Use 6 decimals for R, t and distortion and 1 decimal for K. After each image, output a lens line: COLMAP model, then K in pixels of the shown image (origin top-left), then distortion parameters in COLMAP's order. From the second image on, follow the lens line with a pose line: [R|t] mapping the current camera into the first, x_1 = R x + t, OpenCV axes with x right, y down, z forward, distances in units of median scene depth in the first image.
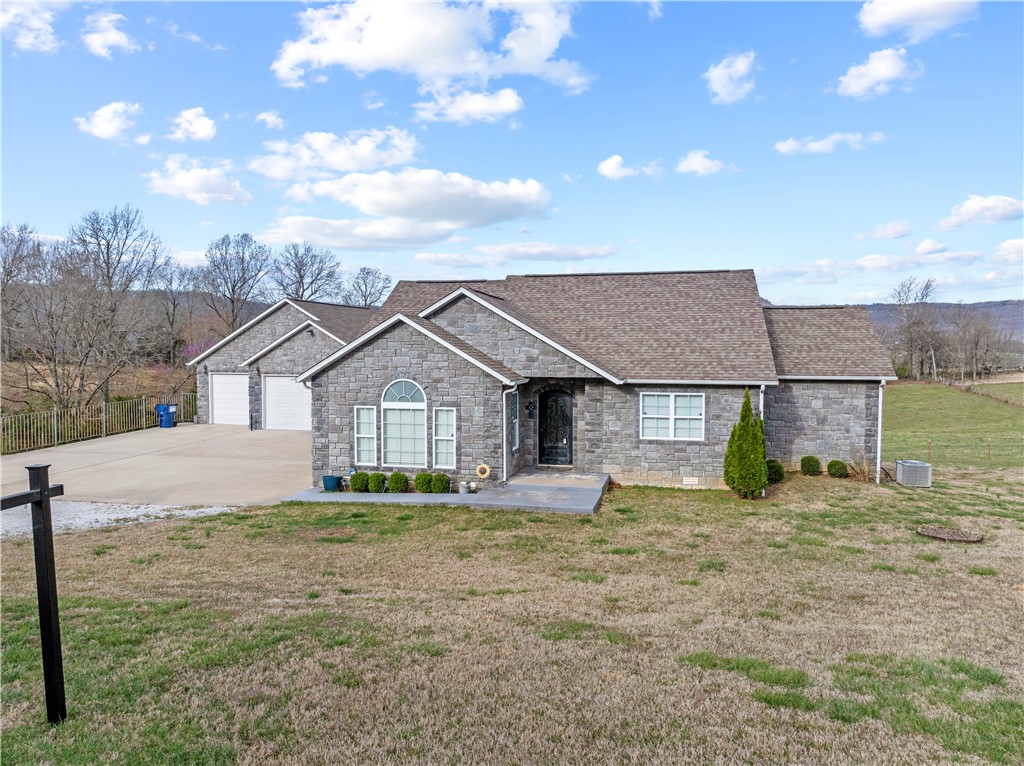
lens RADIAL K [[721.4, 0, 515.7], [0, 721.4, 378.9], [0, 0, 1]] dist [-0.040291, 0.002598]
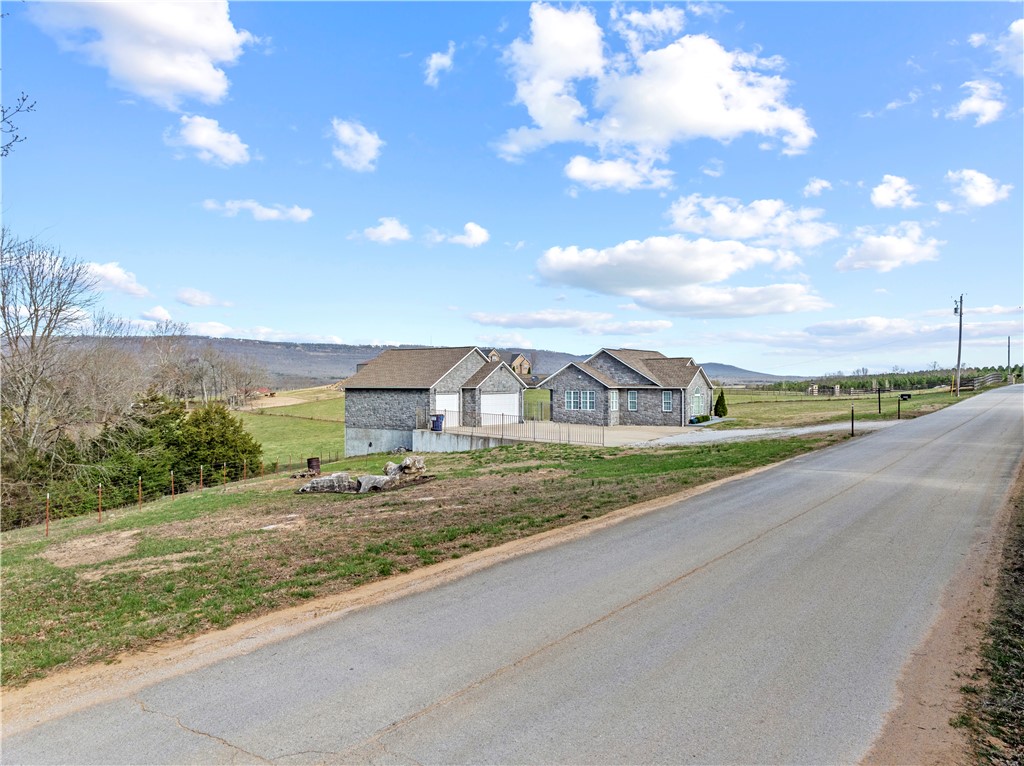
lens RADIAL K [[721.4, 0, 515.7], [0, 721.4, 378.9], [0, 0, 1]] dist [-0.040291, 0.002598]
pose [[0.359806, 0.004637, 0.933015, -3.293390], [0.040995, 0.998943, -0.020774, -0.001831], [-0.932126, 0.045724, 0.359236, 0.592325]]
